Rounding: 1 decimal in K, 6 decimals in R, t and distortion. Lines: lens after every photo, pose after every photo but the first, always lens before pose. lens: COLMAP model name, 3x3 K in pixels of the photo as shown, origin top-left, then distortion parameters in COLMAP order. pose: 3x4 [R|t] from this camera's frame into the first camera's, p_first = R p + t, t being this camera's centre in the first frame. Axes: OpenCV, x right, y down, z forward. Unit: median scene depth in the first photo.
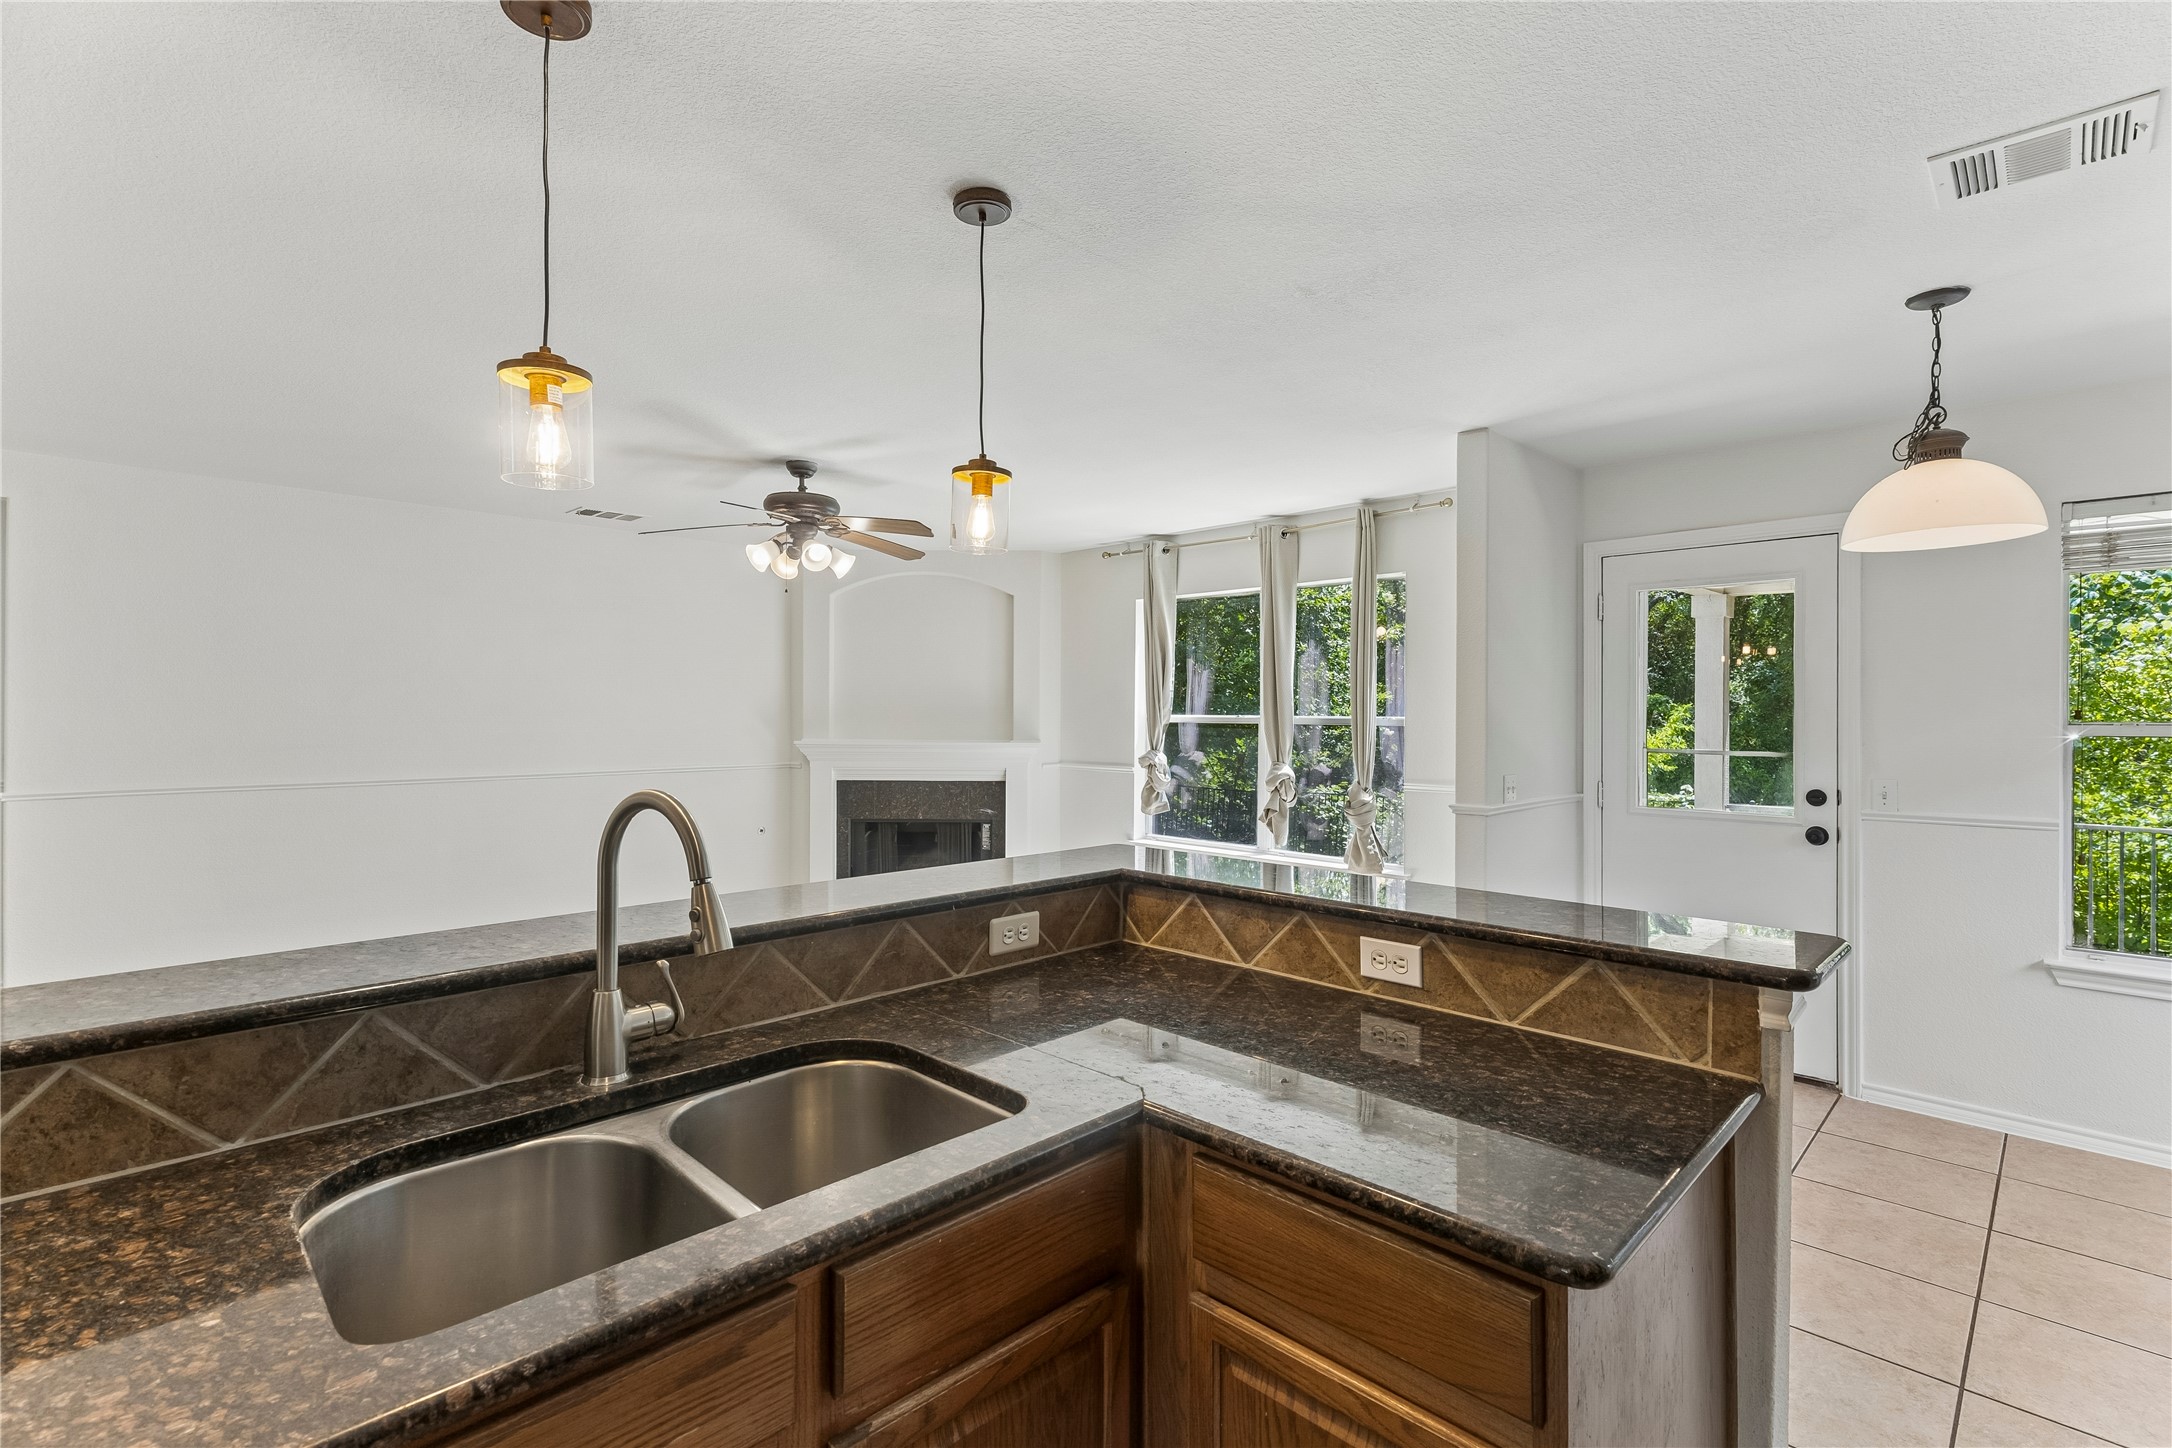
lens RADIAL K [[997.2, 0, 1087.6], [0, 997.2, 712.3], [0, 0, 1]] dist [0.004813, -0.001086]
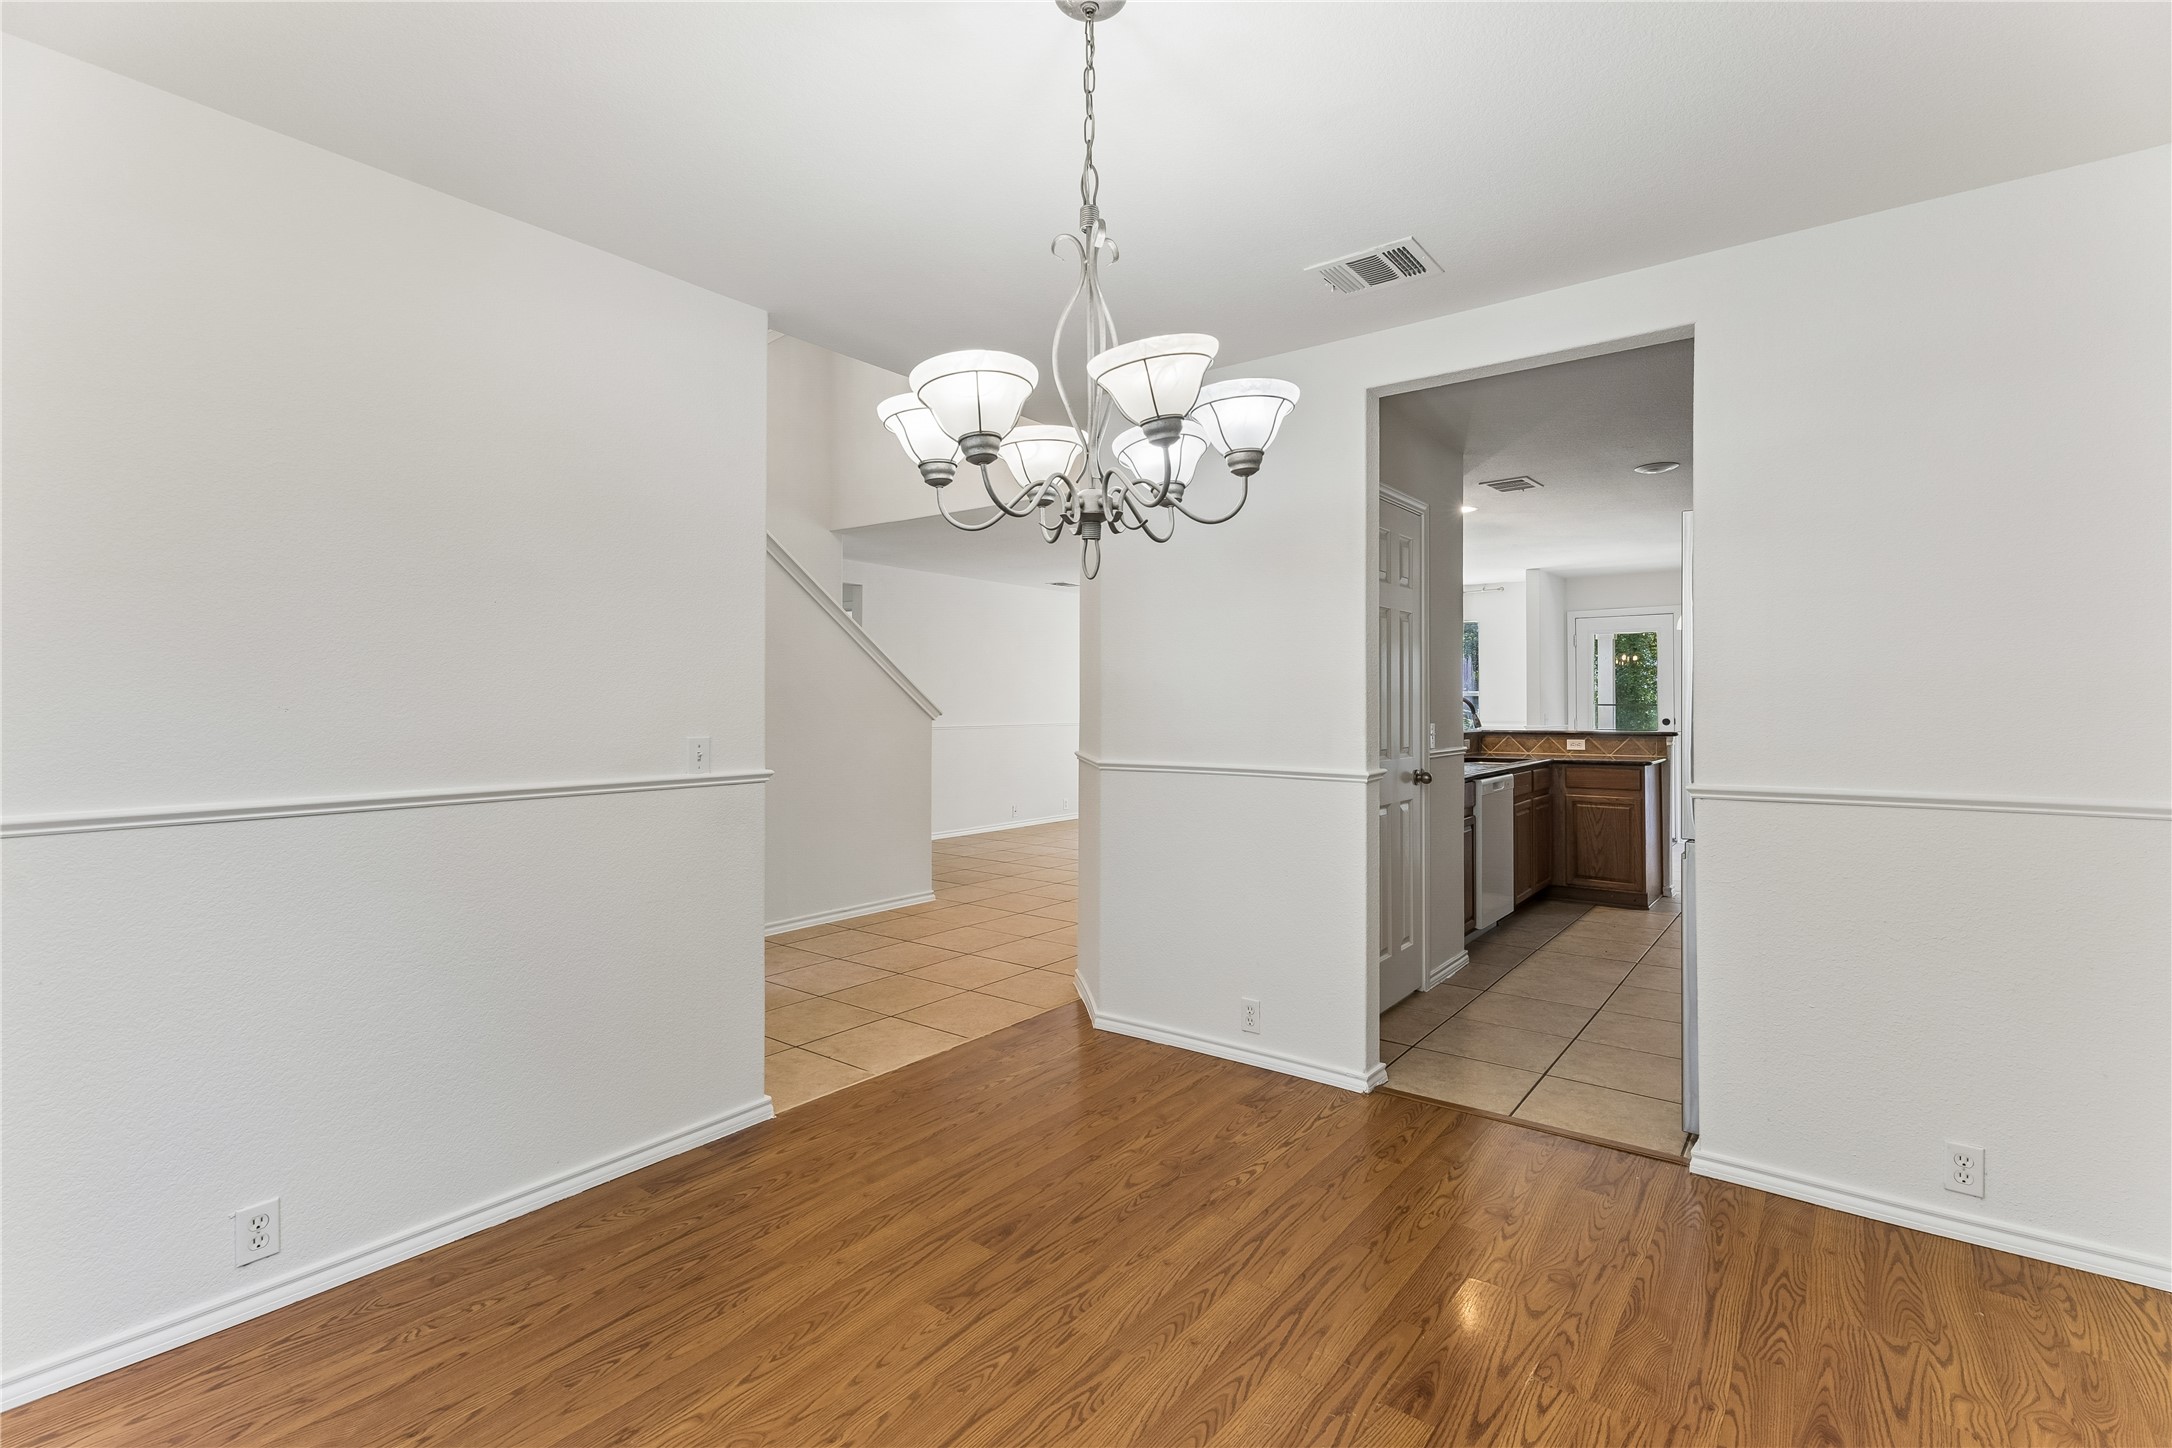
lens RADIAL K [[997.2, 0, 1089.8], [0, 997.2, 684.6], [0, 0, 1]] dist [0.004813, -0.001086]
pose [[0.991840, 0.001477, 0.127479, -1.383628], [0.000847, 0.999834, -0.018174, 0.053869], [-0.127485, 0.018134, 0.991675, -1.755960]]
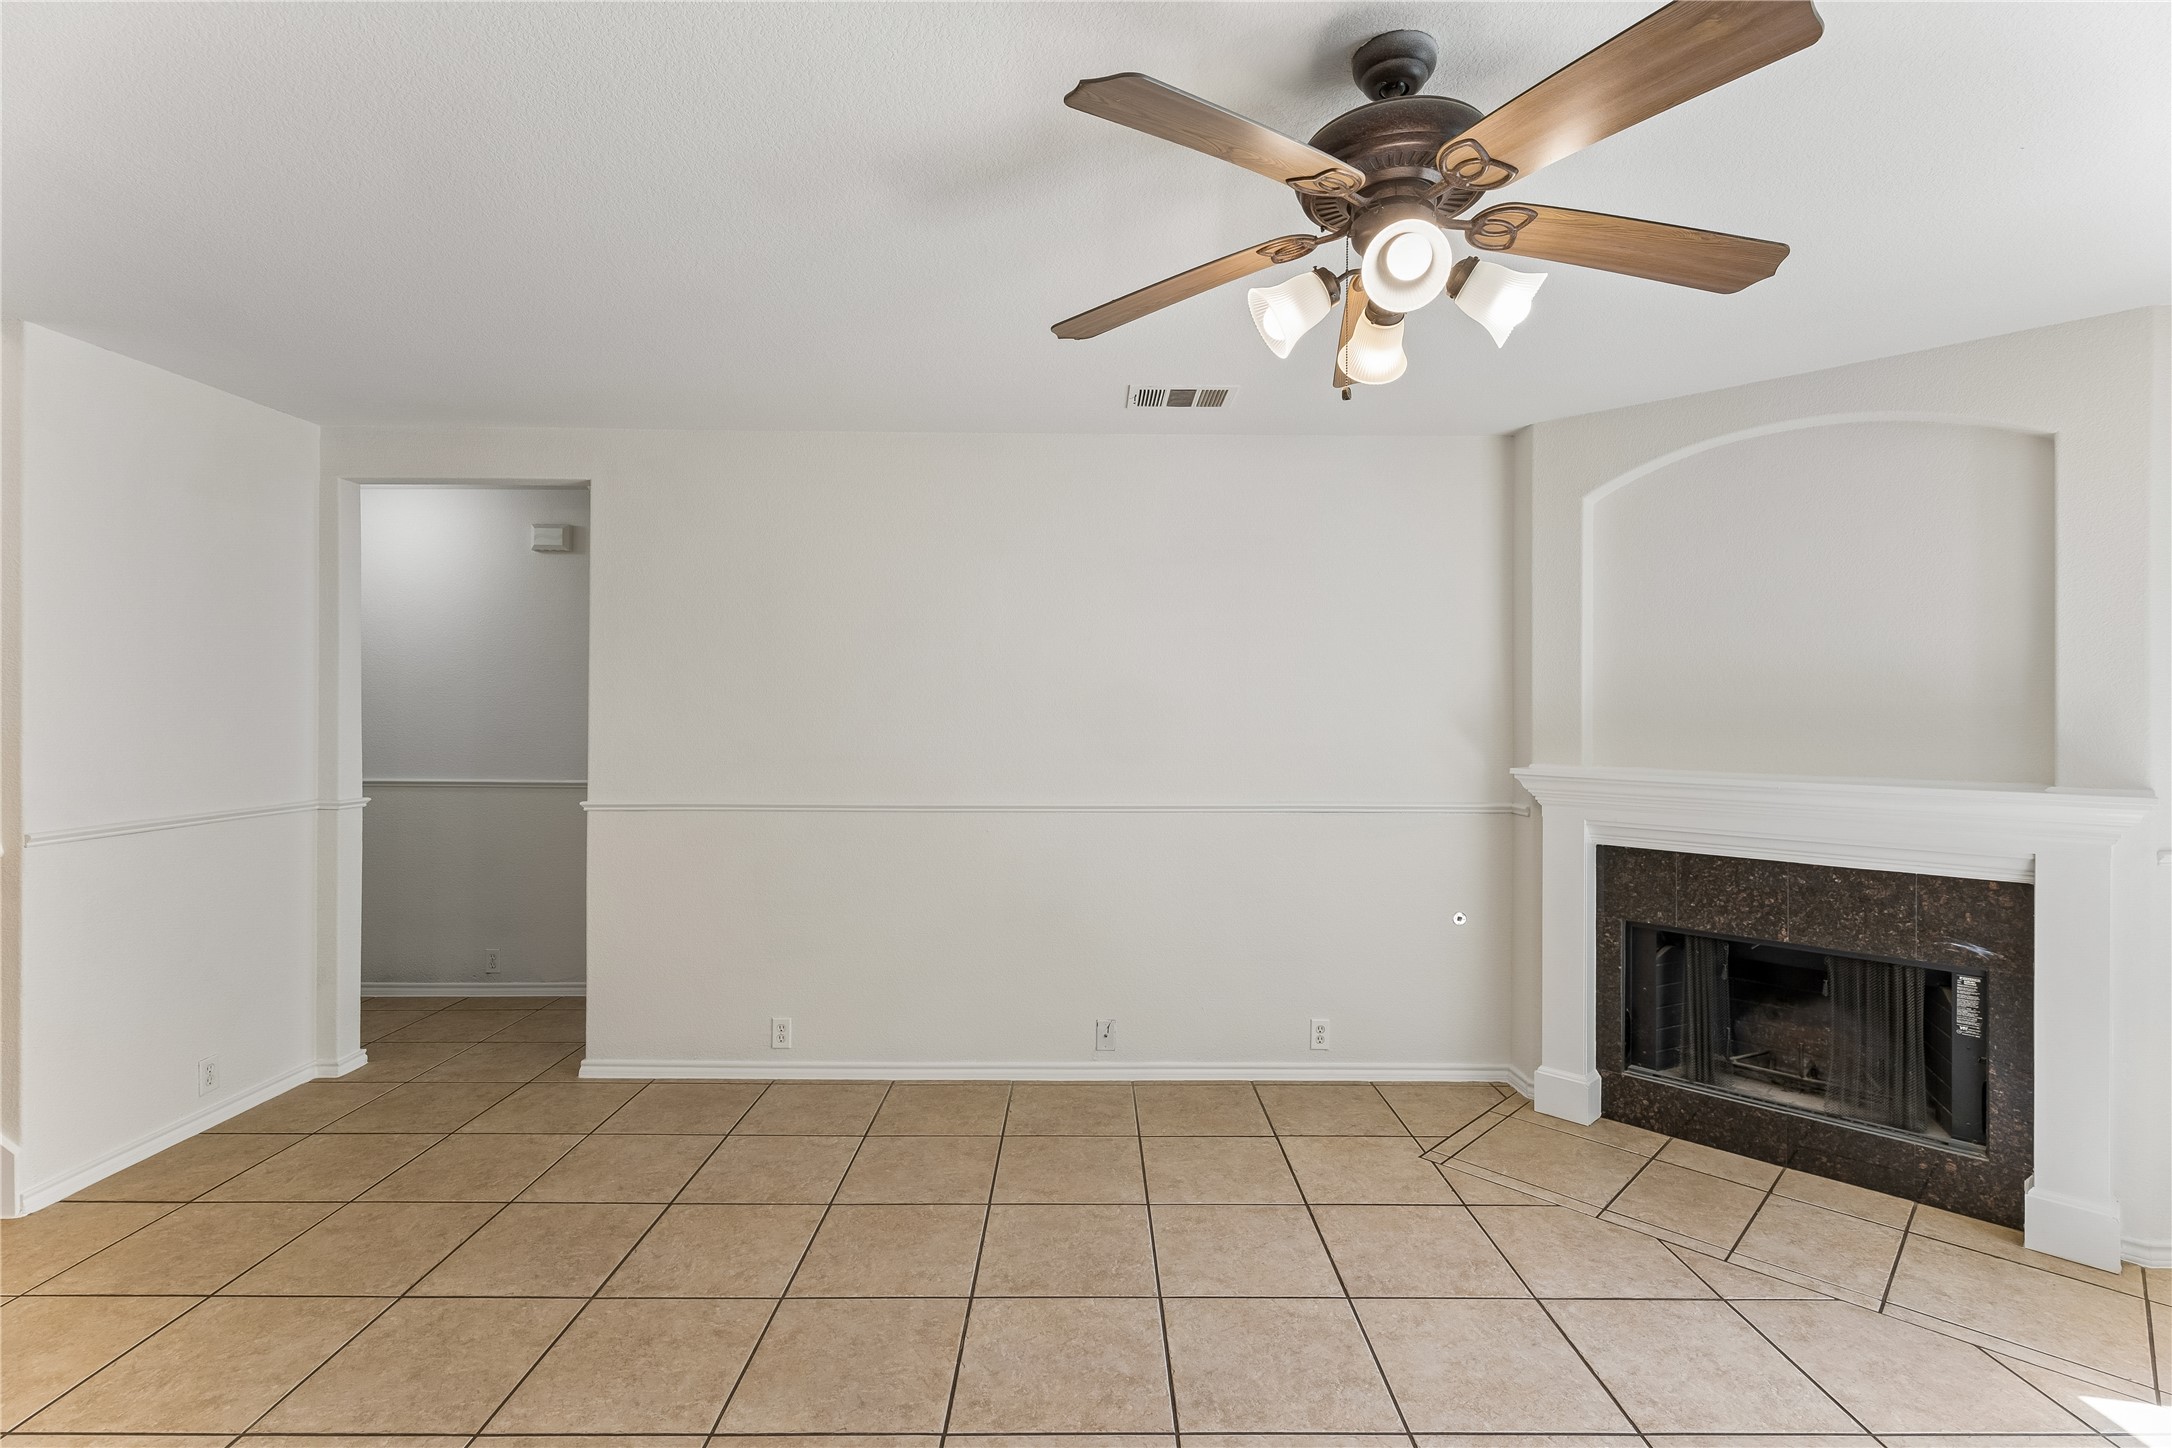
lens RADIAL K [[997.2, 0, 1099.9], [0, 997.2, 714.6], [0, 0, 1]] dist [0.004813, -0.001086]
pose [[0.712420, 0.001052, -0.701753, -0.164899], [-0.002129, 0.999998, -0.000662, -0.000995], [0.701751, 0.001966, 0.712420, 1.076443]]
